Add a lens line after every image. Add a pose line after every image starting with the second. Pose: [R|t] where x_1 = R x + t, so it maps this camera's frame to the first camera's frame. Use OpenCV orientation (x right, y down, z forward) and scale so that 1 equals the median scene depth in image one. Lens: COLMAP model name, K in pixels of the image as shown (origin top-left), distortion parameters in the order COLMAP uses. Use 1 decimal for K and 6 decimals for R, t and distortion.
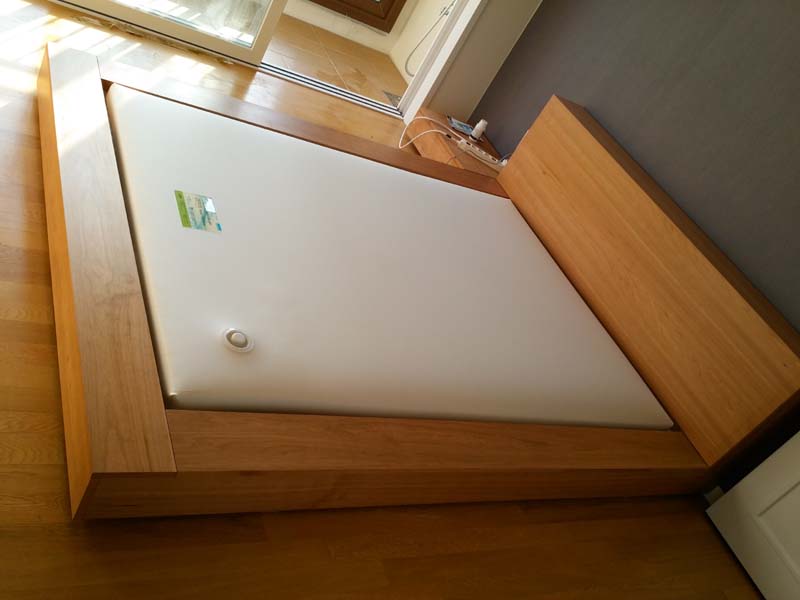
lens RADIAL K [[748.5, 0, 400.0], [0, 748.5, 300.0], [0, 0, 1]] dist [0.004451, 0.008729]
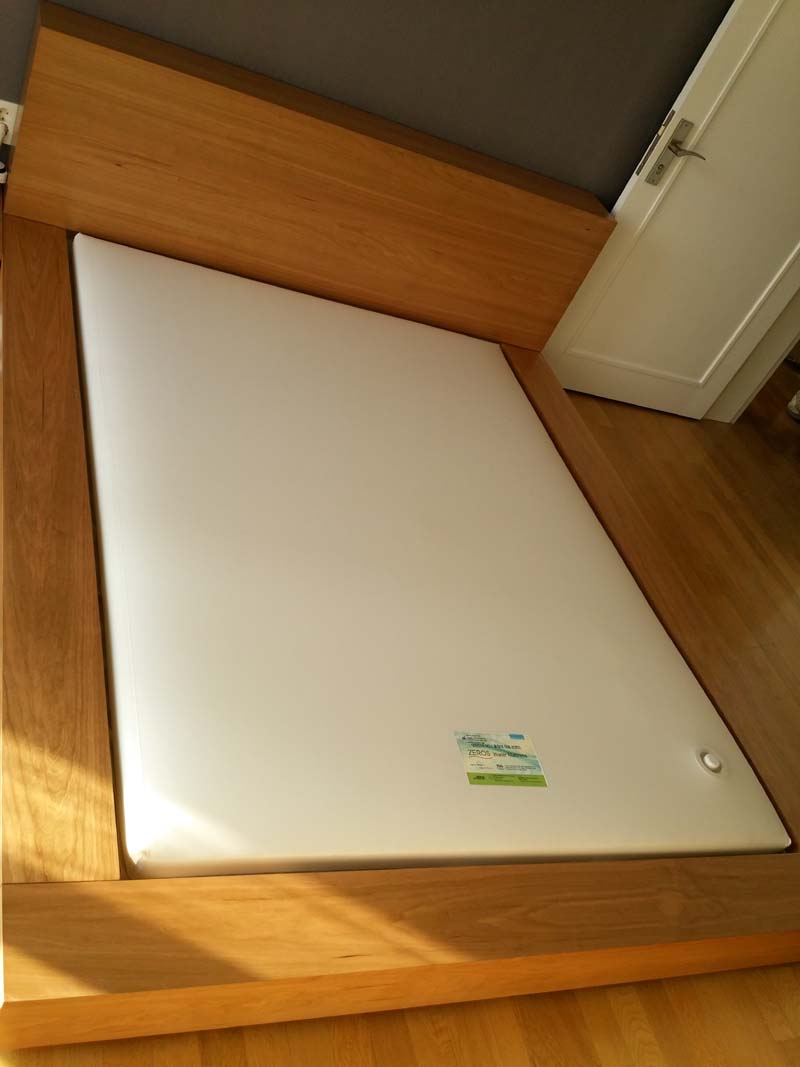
lens RADIAL K [[998.3, 0, 400.0], [0, 998.3, 533.5], [0, 0, 1]] dist [0.004451, 0.008729]
pose [[0.303604, -0.852031, 0.426459, -0.364461], [0.282177, 0.507912, 0.813881, -0.694537], [-0.910055, -0.126760, 0.394628, 0.552632]]
